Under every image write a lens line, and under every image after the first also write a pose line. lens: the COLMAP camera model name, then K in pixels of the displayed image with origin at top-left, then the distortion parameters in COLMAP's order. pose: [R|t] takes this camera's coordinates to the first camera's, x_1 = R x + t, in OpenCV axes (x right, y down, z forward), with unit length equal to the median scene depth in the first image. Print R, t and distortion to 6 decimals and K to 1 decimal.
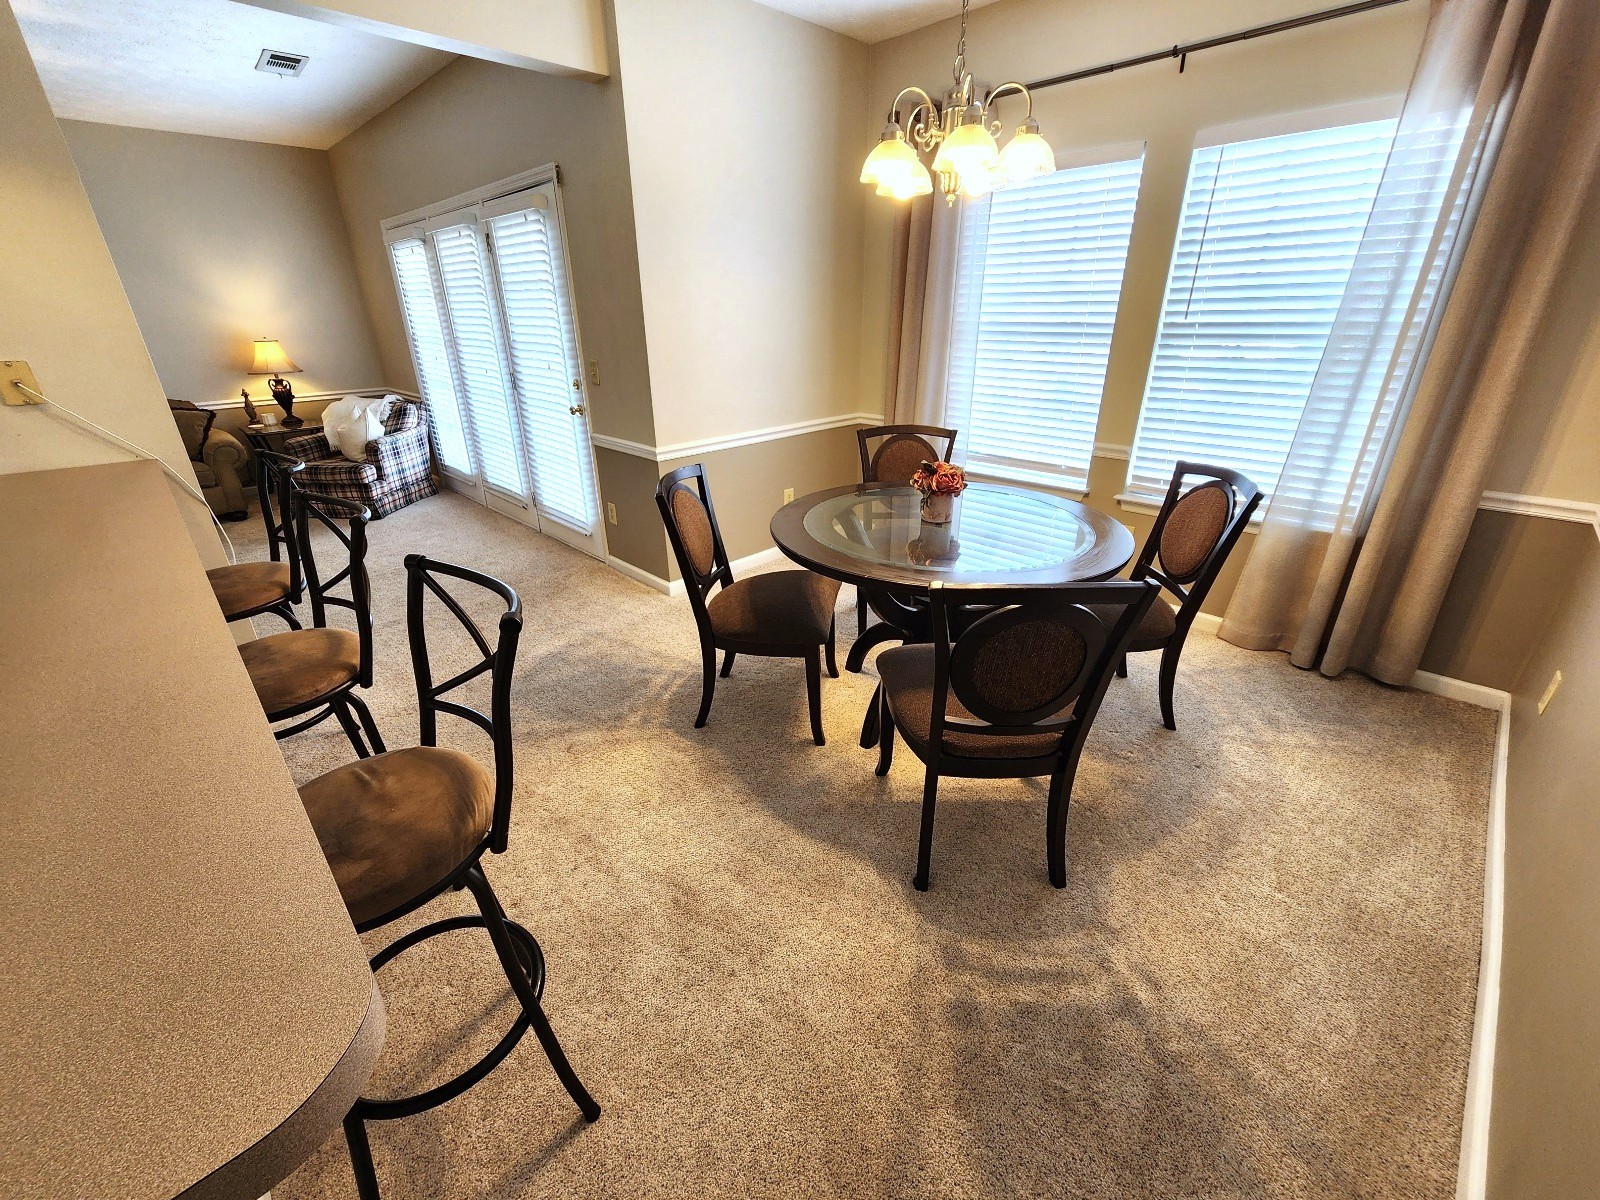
lens RADIAL K [[651.1, 0, 793.3], [0, 651.1, 598.4], [0, 0, 1]] dist [-0.002554, -0.000153]
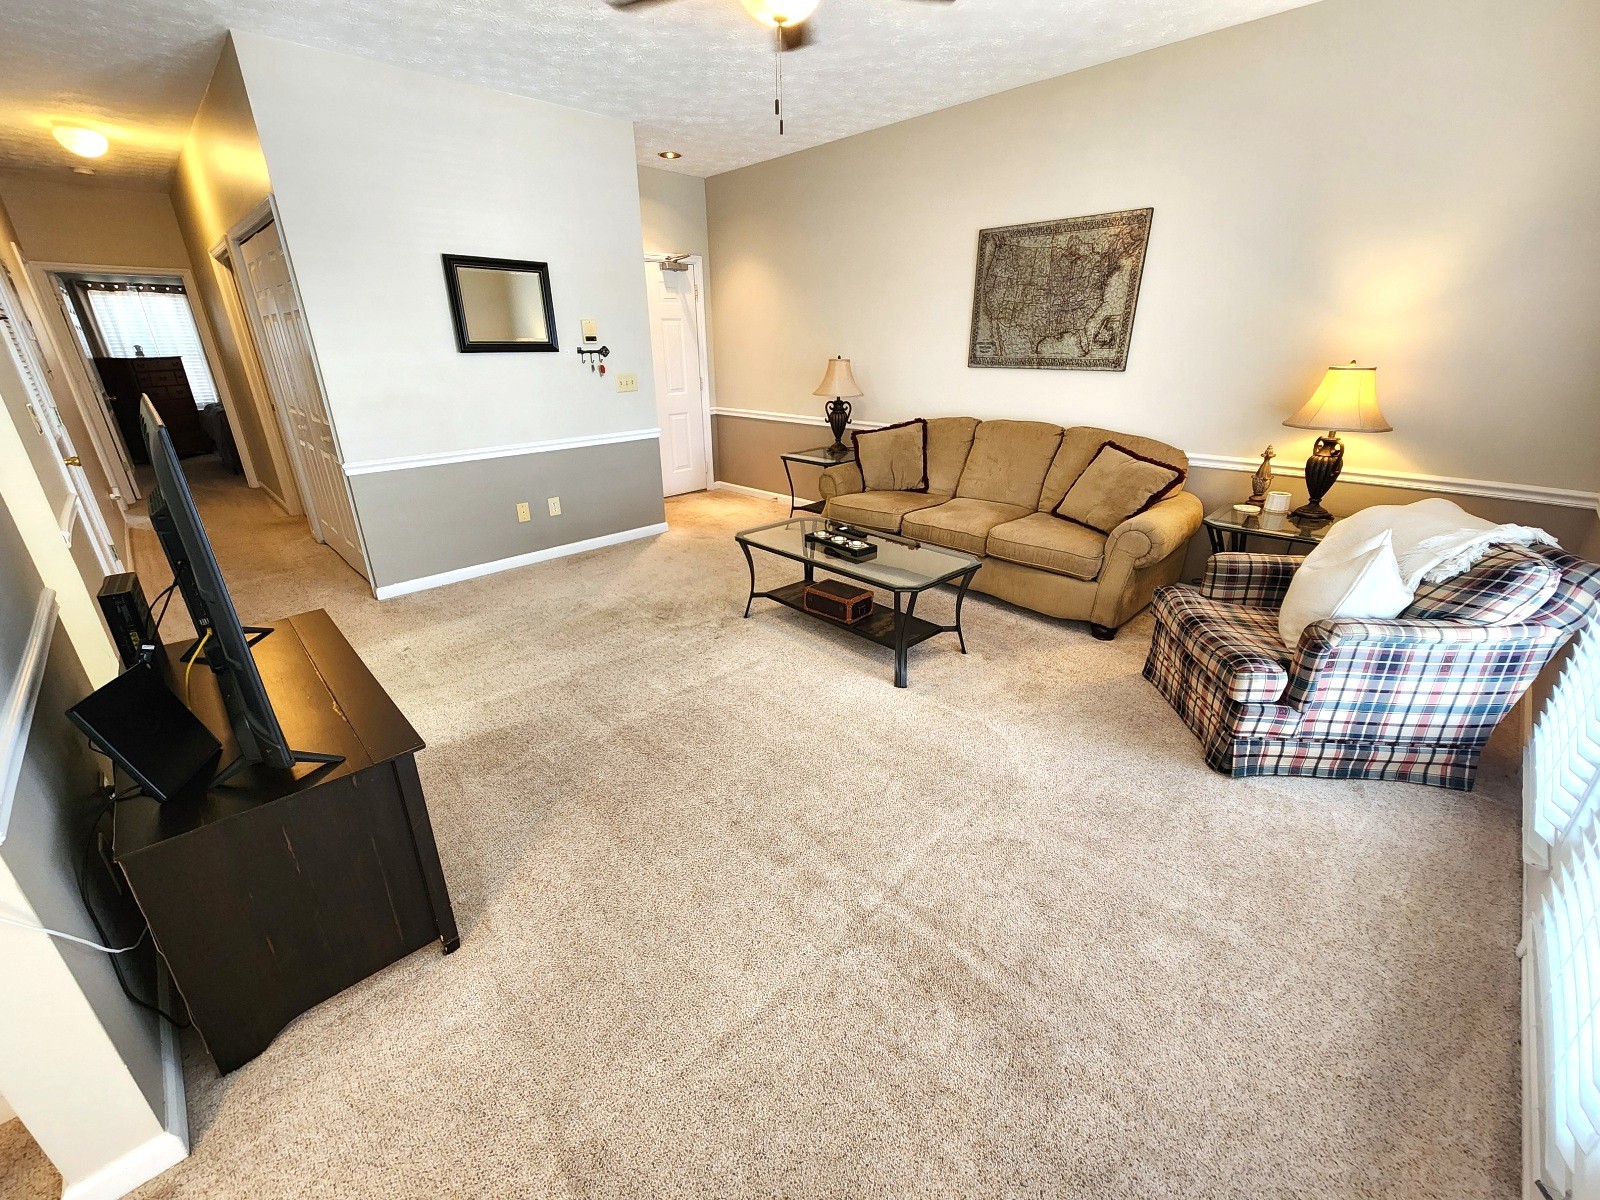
lens RADIAL K [[651.1, 0, 793.3], [0, 651.1, 598.4], [0, 0, 1]] dist [-0.002554, -0.000153]
pose [[-0.016636, 0.381205, -0.924341, -0.255923], [-0.396985, 0.845960, 0.356025, -0.251309], [0.917674, 0.372873, 0.137259, 0.594540]]
